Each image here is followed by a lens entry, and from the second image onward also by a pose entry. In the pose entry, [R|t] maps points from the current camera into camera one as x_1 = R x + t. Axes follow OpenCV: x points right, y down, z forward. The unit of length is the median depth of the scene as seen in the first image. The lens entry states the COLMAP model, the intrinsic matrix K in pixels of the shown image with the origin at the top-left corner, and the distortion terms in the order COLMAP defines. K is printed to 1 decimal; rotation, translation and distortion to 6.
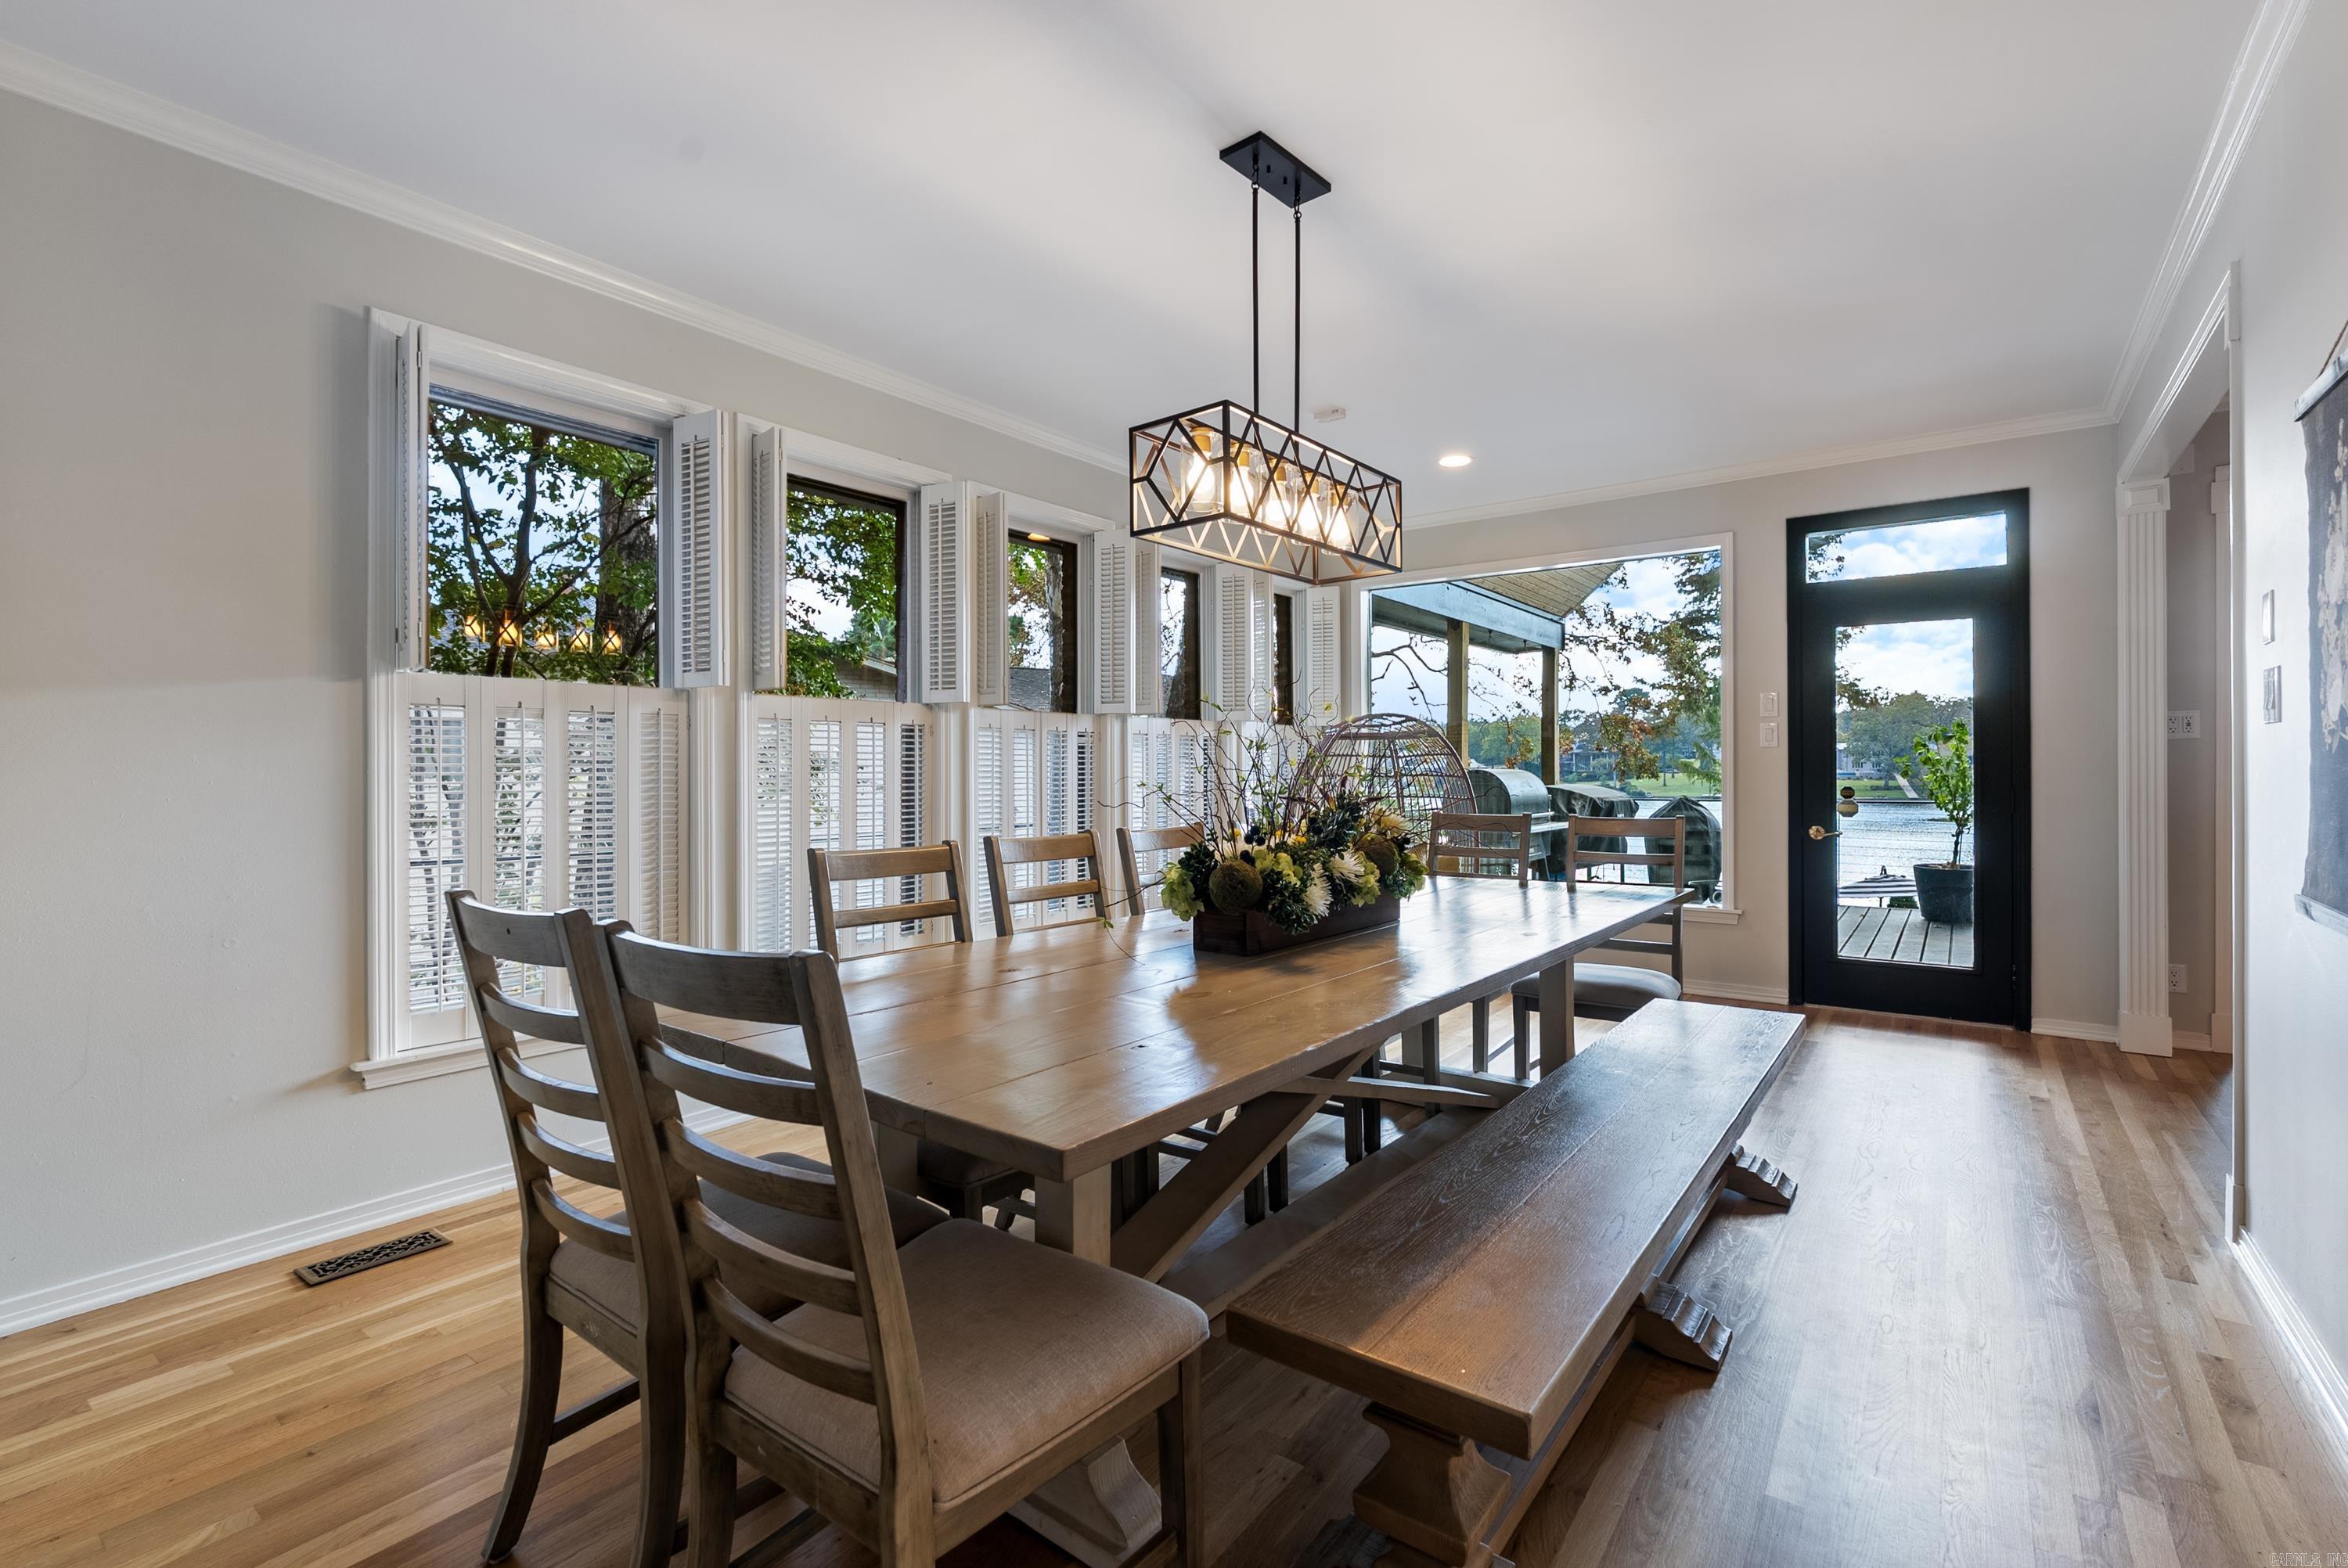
lens RADIAL K [[1038.9, 0, 1186.2], [0, 1038.9, 766.3], [0, 0, 1]] dist [-0.007234, 0.000888]
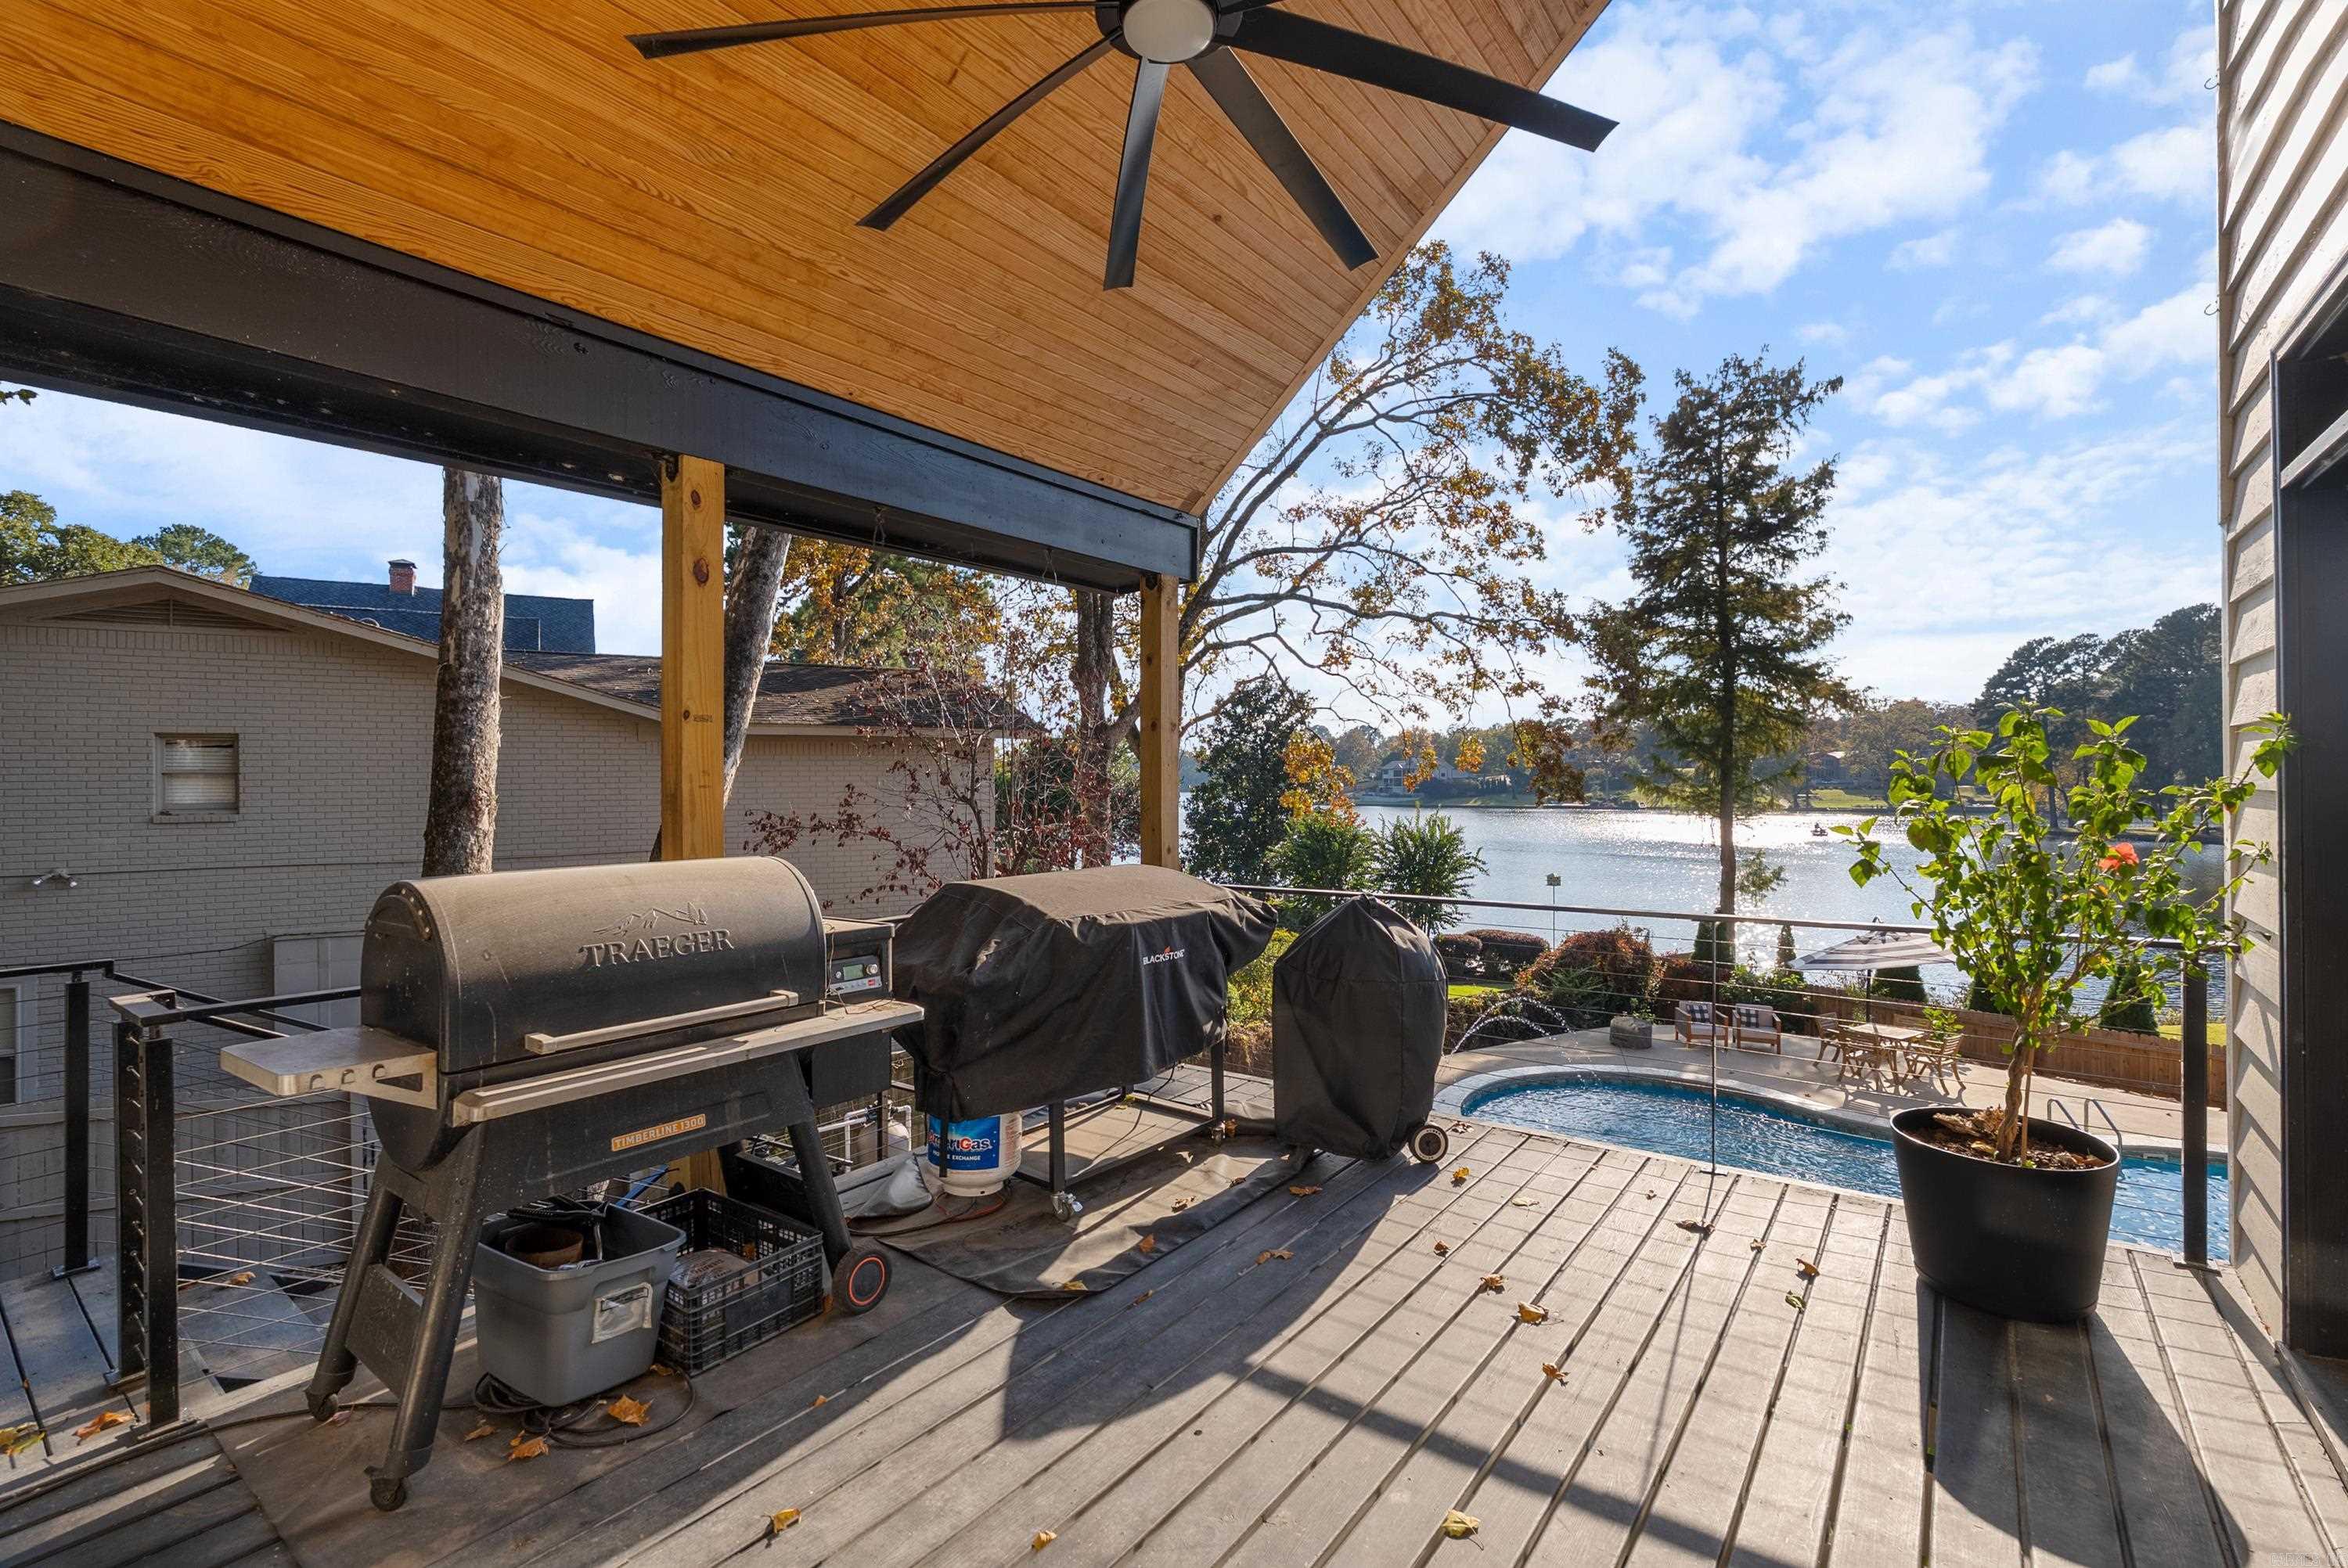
lens RADIAL K [[1038.9, 0, 1175.6], [0, 1038.9, 776.6], [0, 0, 1]] dist [-0.007234, 0.000888]
pose [[0.999967, -0.004426, -0.006873, 0.103900], [0.004422, 0.999990, -0.000661, -0.004638], [0.006875, 0.000631, 0.999976, 0.143957]]
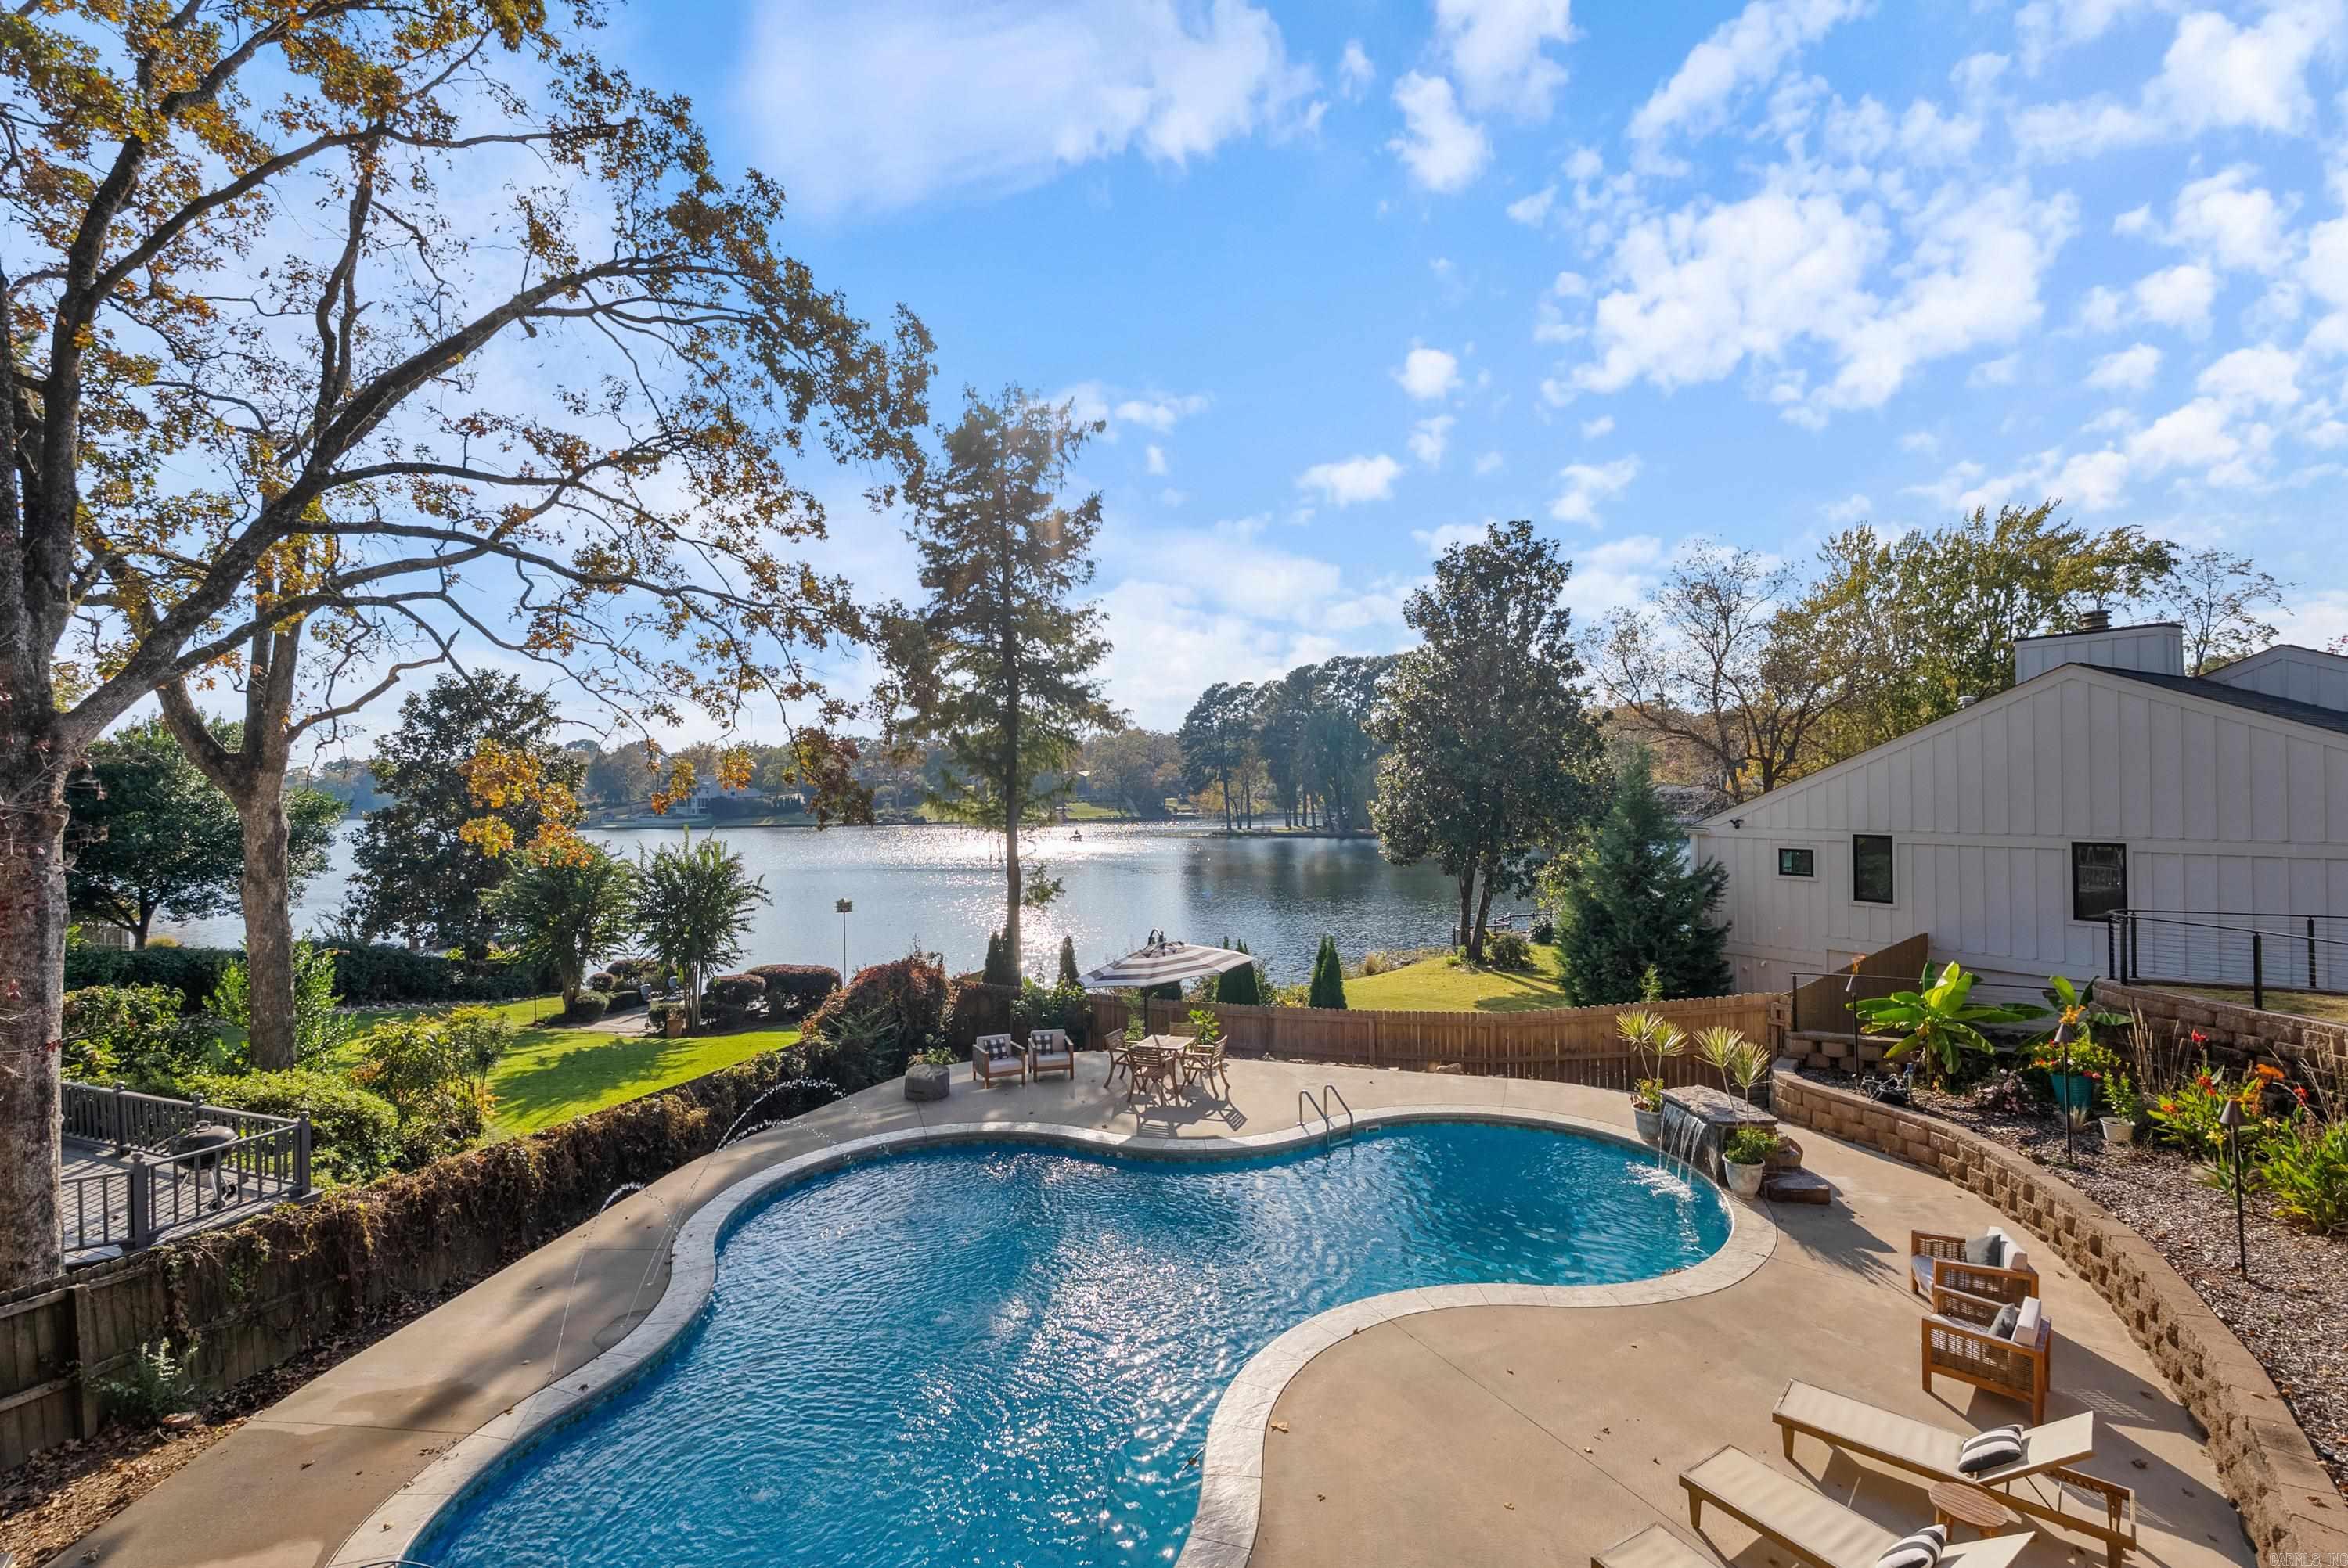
lens RADIAL K [[1038.9, 0, 1190.2], [0, 1038.9, 781.2], [0, 0, 1]] dist [-0.007234, 0.000888]
pose [[0.788836, -0.007679, 0.614556, 0.137088], [0.014872, 0.999868, -0.006596, -0.004730], [-0.614424, 0.014342, 0.788845, 0.226440]]
